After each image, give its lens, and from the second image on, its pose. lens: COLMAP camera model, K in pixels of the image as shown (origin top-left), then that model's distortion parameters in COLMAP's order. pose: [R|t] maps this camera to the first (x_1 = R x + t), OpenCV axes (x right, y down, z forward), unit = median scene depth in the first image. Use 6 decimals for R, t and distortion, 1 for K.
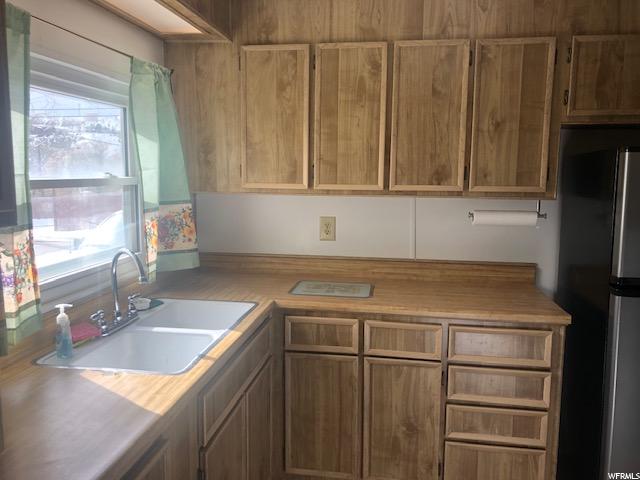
lens RADIAL K [[524.2, 0, 314.6], [0, 524.2, 235.7], [0, 0, 1]] dist [0.034230, -0.037634]
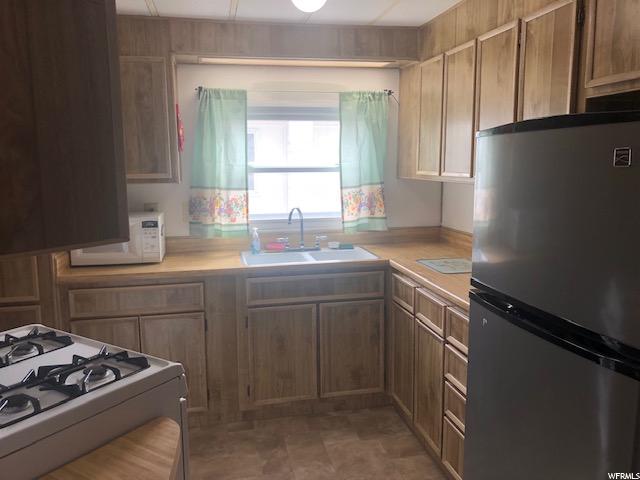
lens RADIAL K [[524.2, 0, 314.6], [0, 524.2, 235.7], [0, 0, 1]] dist [0.034230, -0.037634]
pose [[0.346891, 0.124057, -0.929665, 1.092711], [-0.106732, 0.989996, 0.092282, -0.038505], [0.931813, 0.067213, 0.356661, 0.352824]]
